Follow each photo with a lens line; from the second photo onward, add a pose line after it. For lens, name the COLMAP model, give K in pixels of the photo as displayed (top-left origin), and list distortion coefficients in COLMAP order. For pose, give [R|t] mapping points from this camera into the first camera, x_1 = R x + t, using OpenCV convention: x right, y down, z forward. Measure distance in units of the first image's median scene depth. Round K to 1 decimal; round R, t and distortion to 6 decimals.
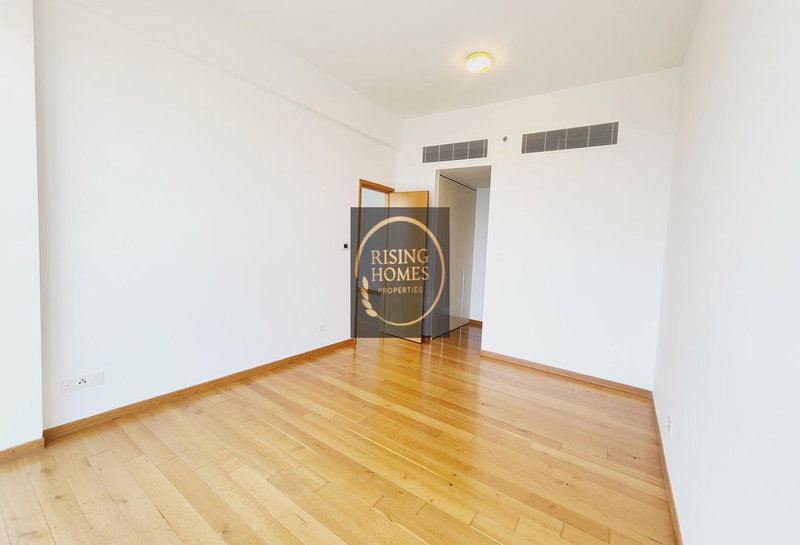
lens RADIAL K [[327.0, 0, 402.4], [0, 327.0, 252.6], [0, 0, 1]] dist [0.001767, -0.000592]
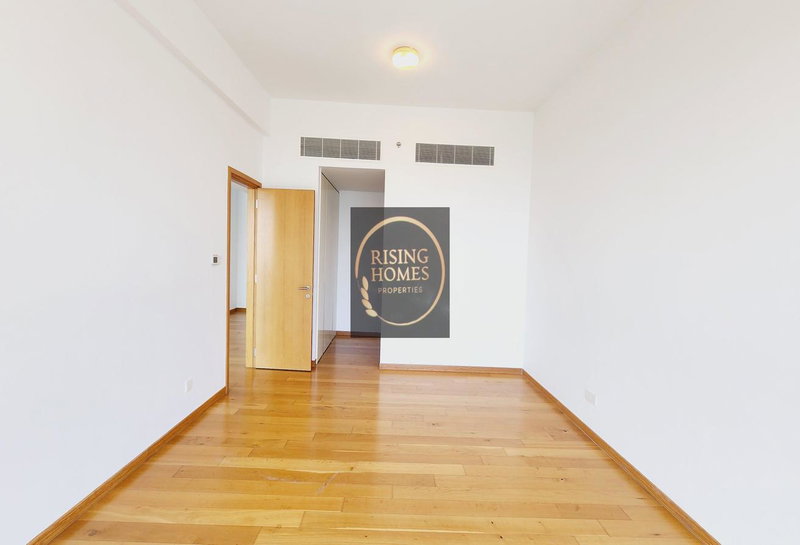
lens RADIAL K [[327.0, 0, 402.4], [0, 327.0, 252.6], [0, 0, 1]] dist [0.001767, -0.000592]
pose [[0.817432, -0.025152, 0.575476, -0.290001], [0.027059, 0.999620, 0.005255, -0.032290], [-0.575390, 0.011276, 0.817802, 0.225406]]
